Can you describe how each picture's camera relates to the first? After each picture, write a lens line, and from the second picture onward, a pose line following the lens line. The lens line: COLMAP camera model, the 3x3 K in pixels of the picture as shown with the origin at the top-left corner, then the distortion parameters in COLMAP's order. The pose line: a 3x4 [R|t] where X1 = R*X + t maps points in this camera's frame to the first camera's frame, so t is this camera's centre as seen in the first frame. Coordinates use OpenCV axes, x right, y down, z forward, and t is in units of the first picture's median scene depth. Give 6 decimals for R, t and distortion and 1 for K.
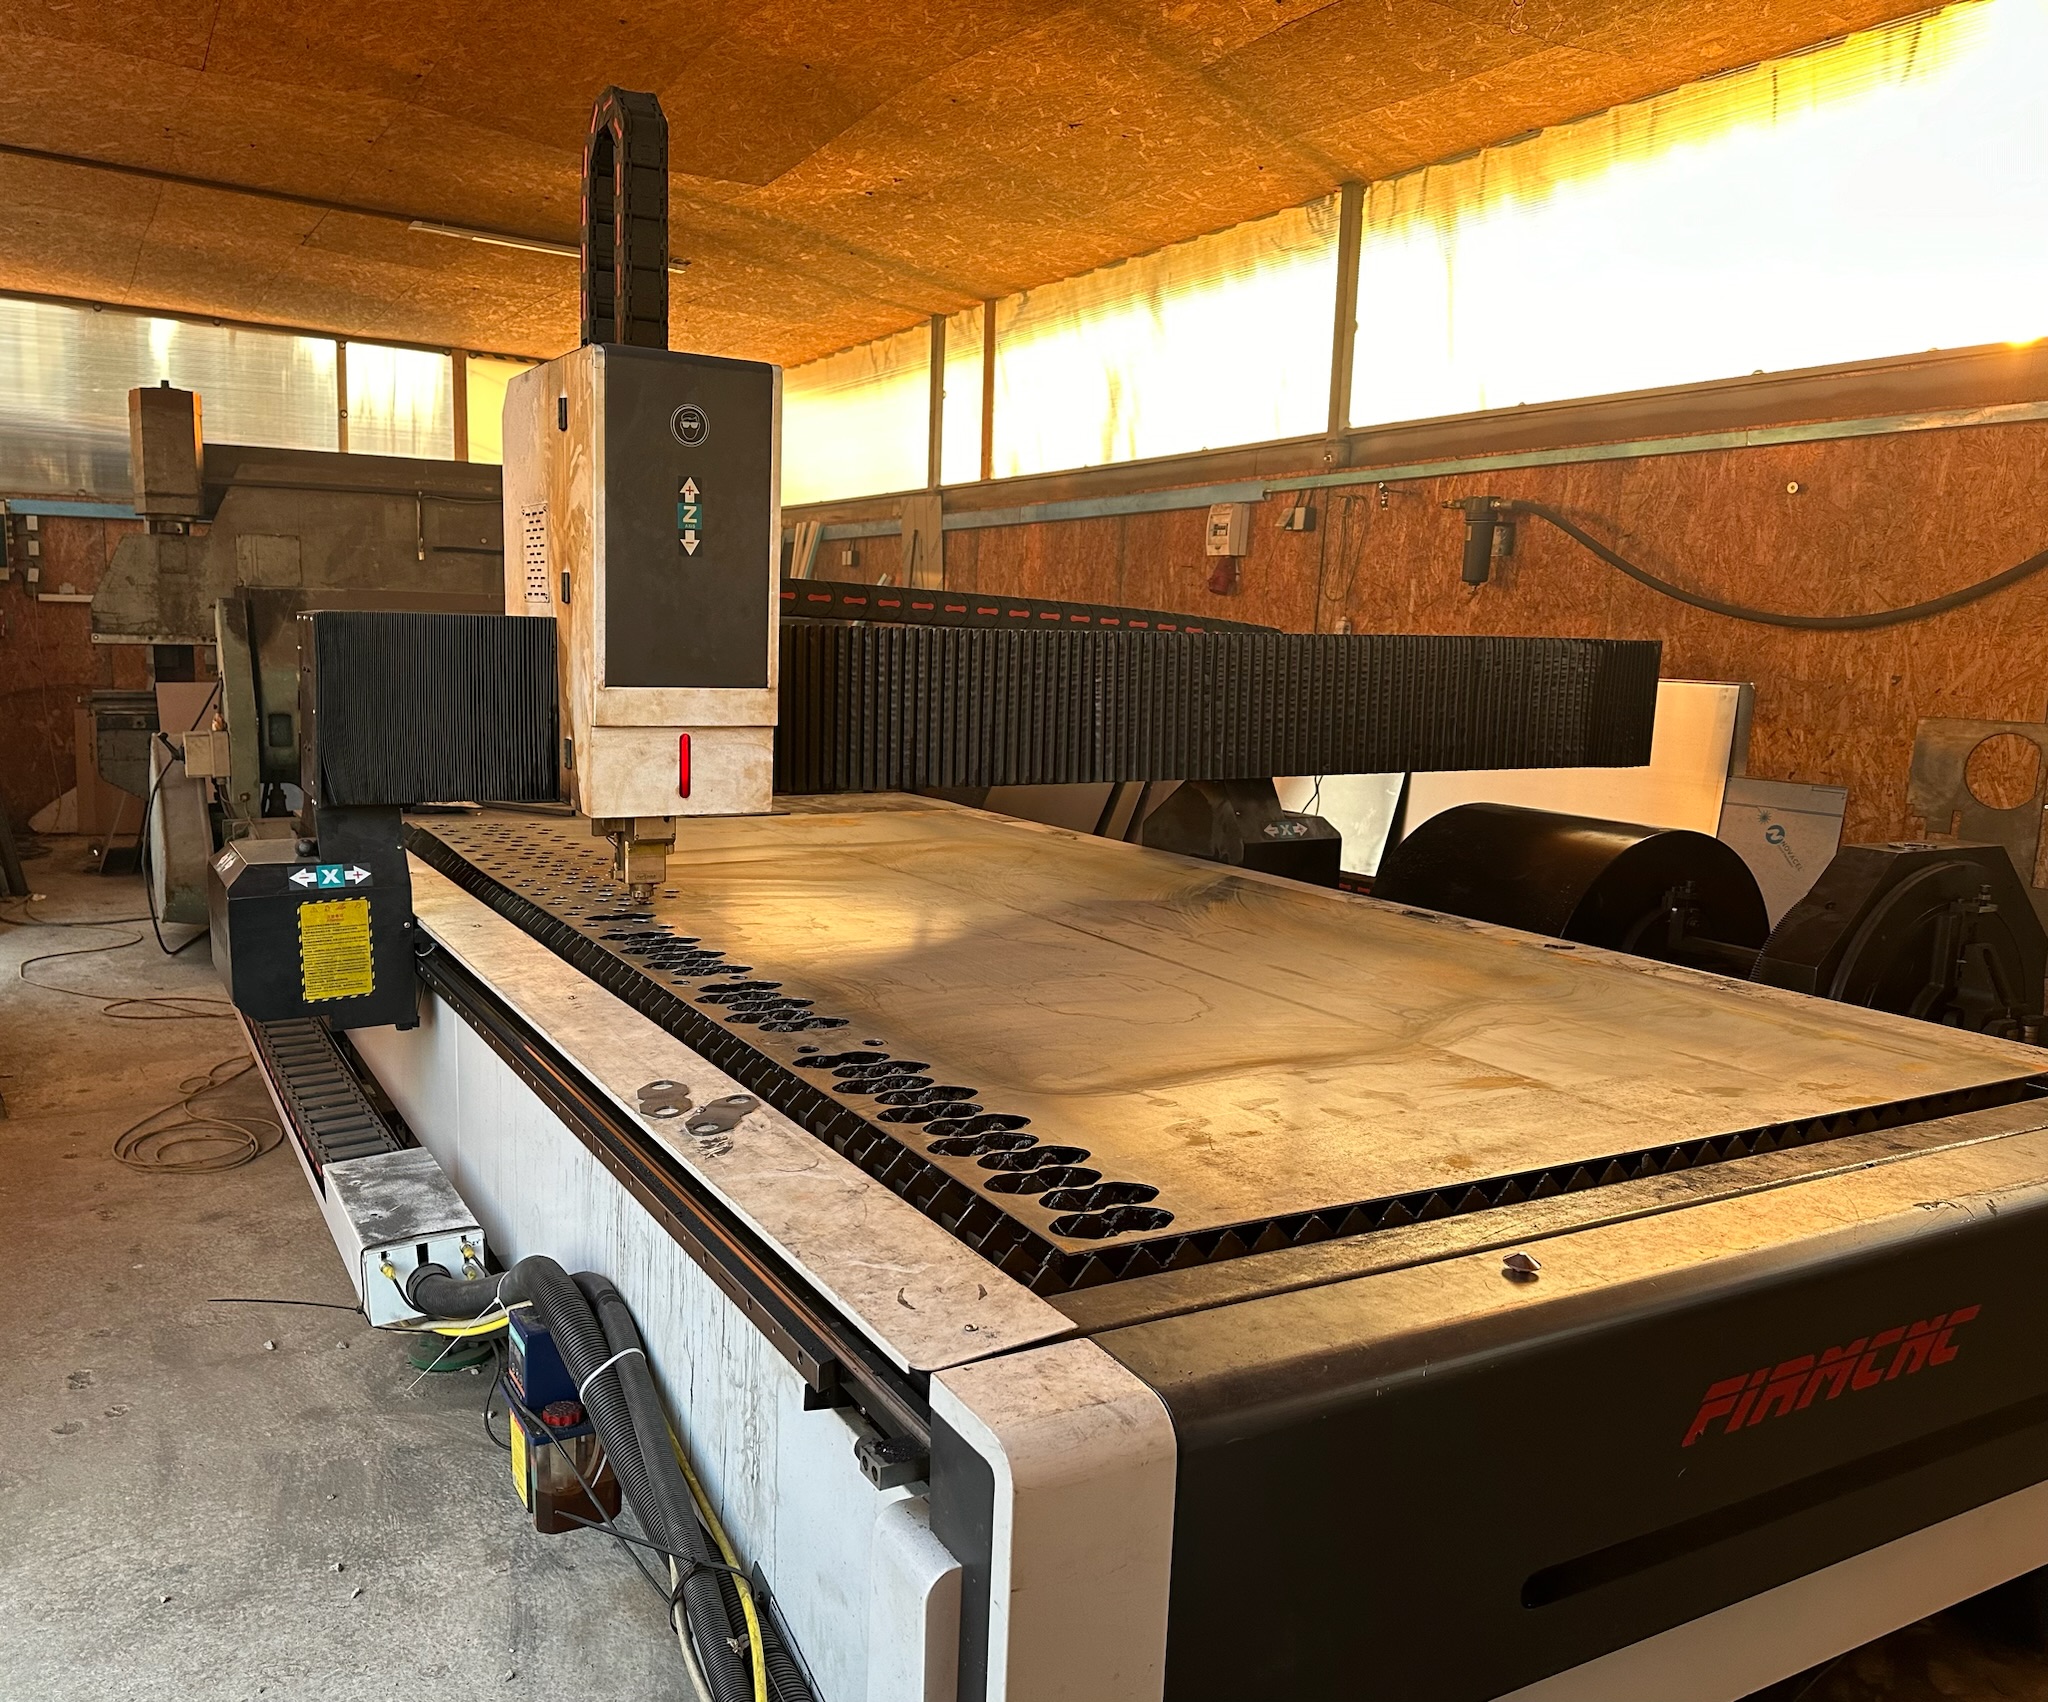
lens RADIAL K [[1637.4, 0, 1016.5], [0, 1637.4, 851.7], [0, 0, 1]] dist [0.005419, -0.007544]
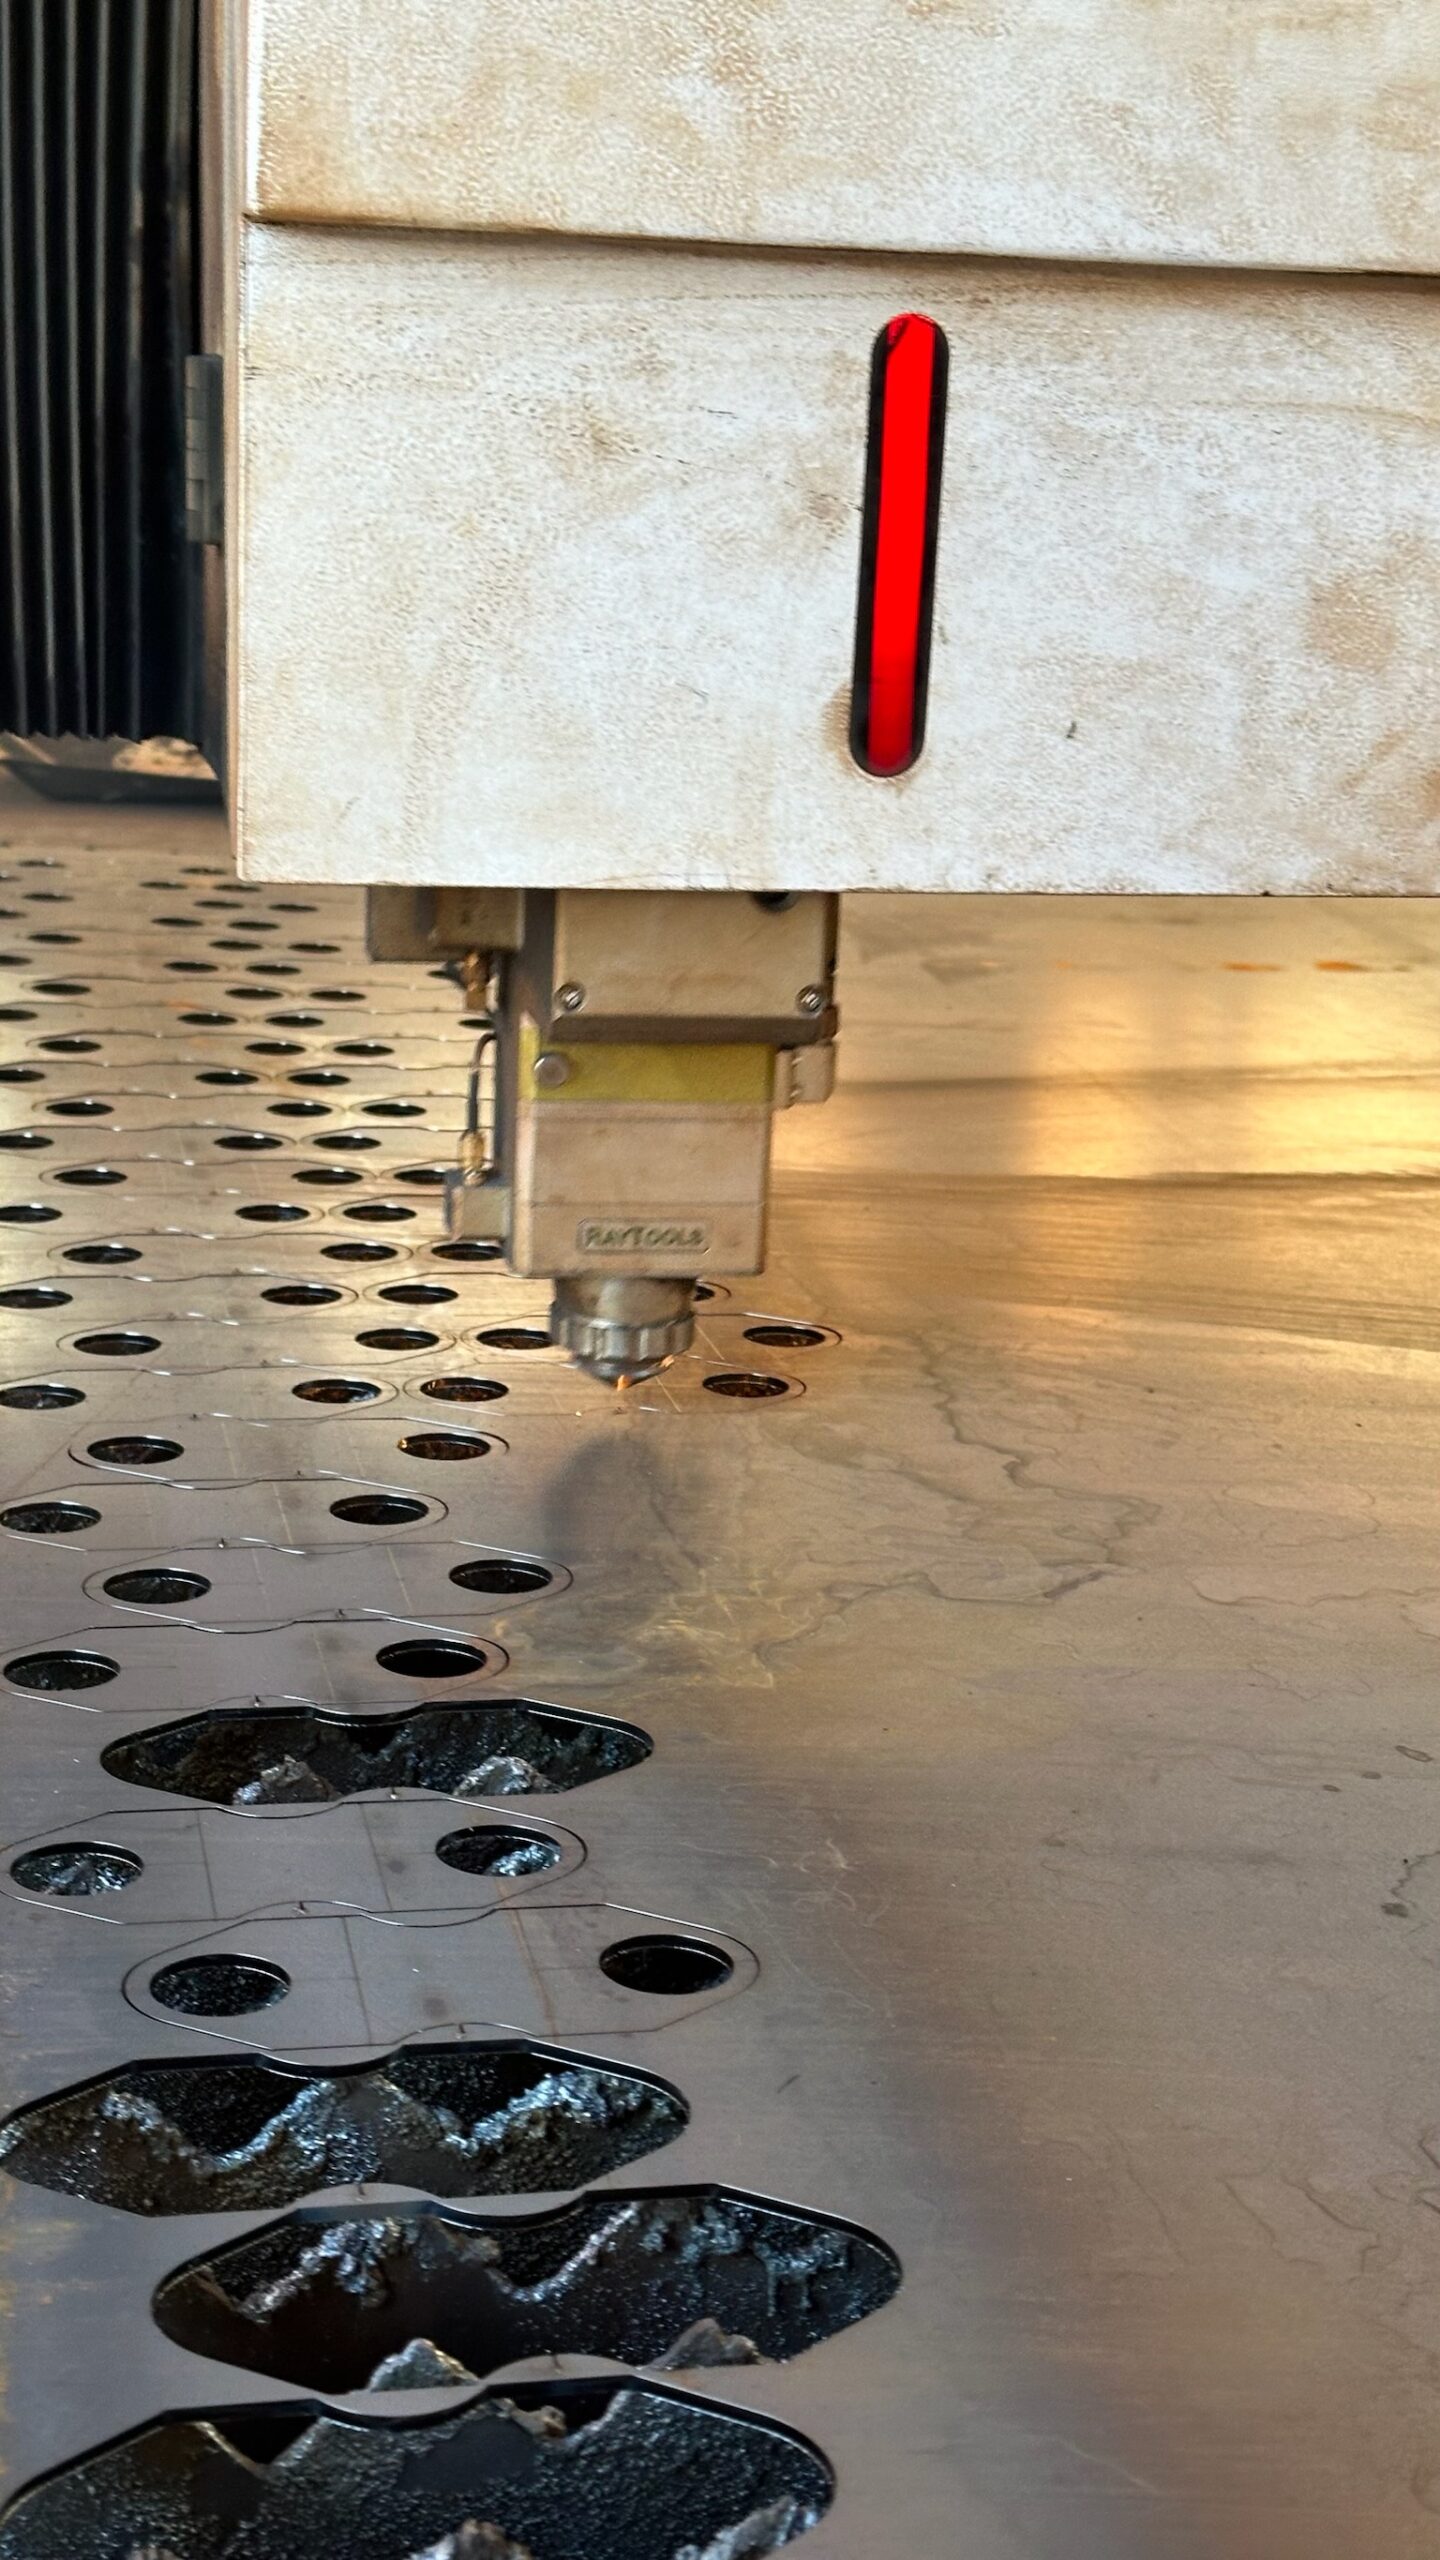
lens RADIAL K [[3121.0, 0, 710.9], [0, 3121.0, 1276.9], [0, 0, 1]] dist [0.007020, 0.000000]
pose [[0.943736, 0.099729, -0.315303, -0.125348], [-0.057835, 0.988523, 0.139560, -0.026519], [0.325603, -0.113472, 0.938673, 0.731117]]
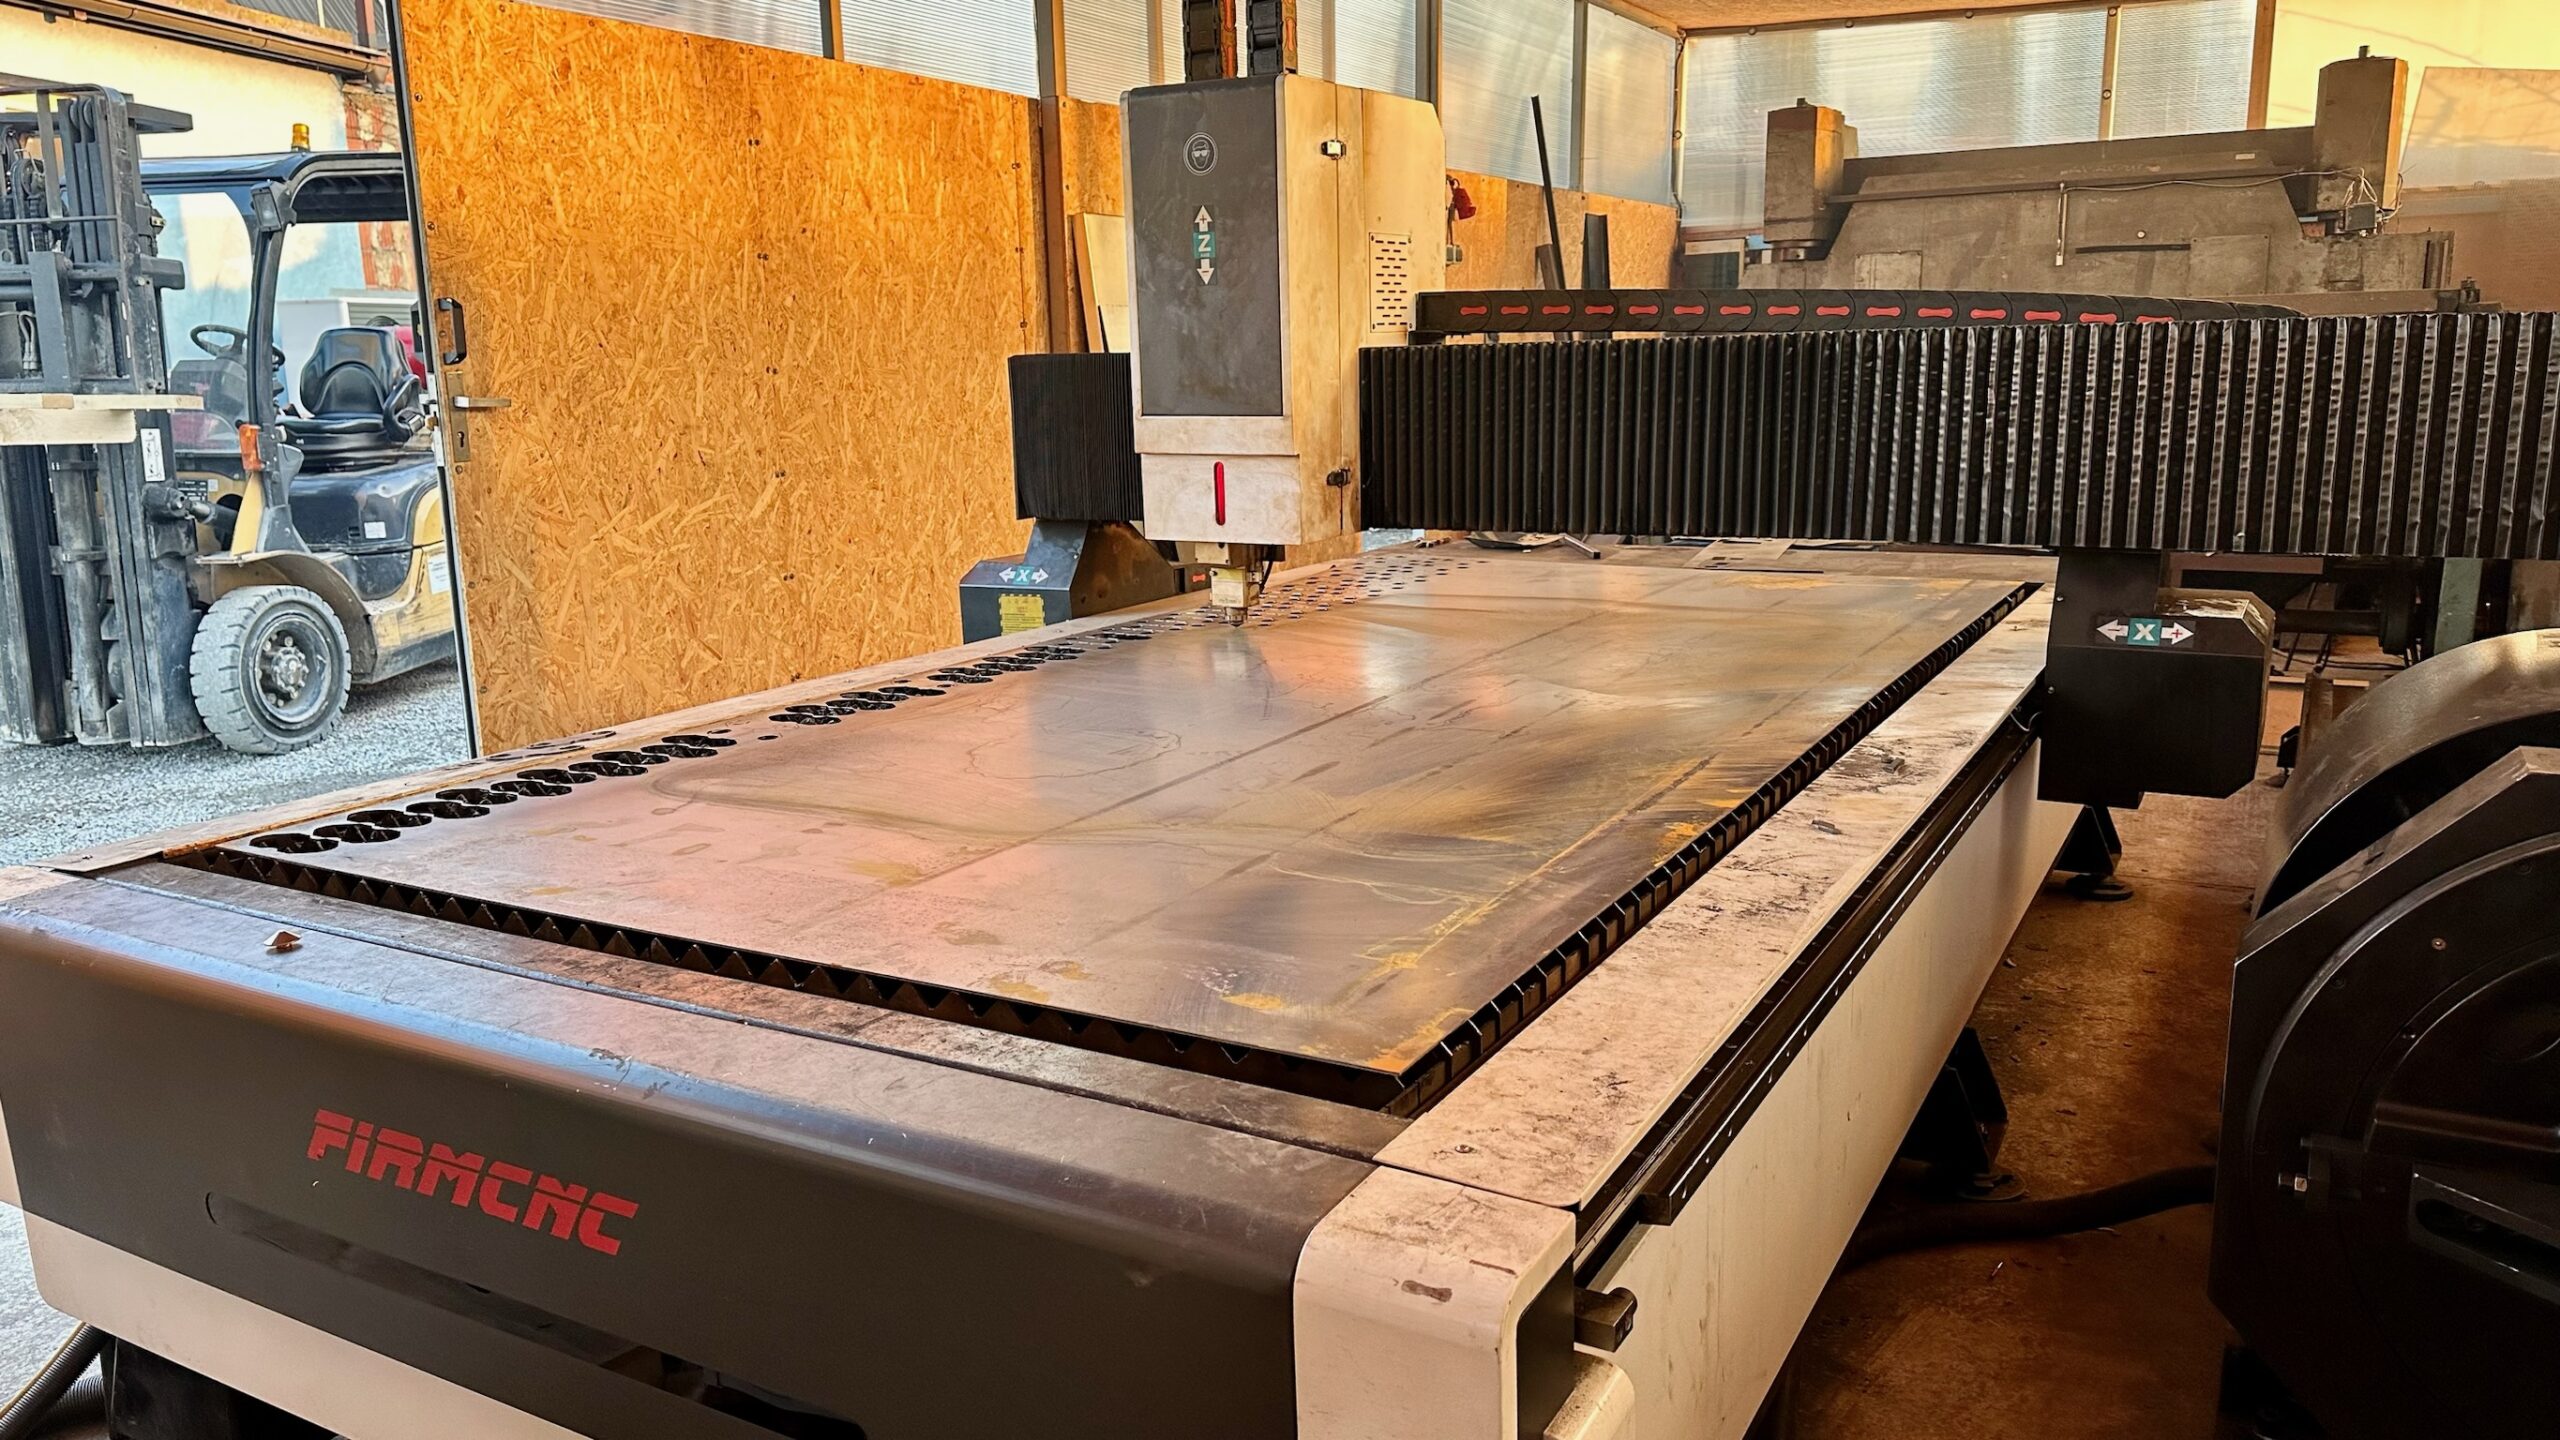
lens RADIAL K [[1820.9, 0, 1280.1], [0, 1820.9, 724.0], [0, 0, 1]] dist [0.006194, -0.000796]
pose [[0.522515, 0.136353, -0.841657, 0.791925], [-0.078936, 0.990626, 0.111482, -0.039781], [0.848968, 0.008186, 0.528380, 0.435353]]
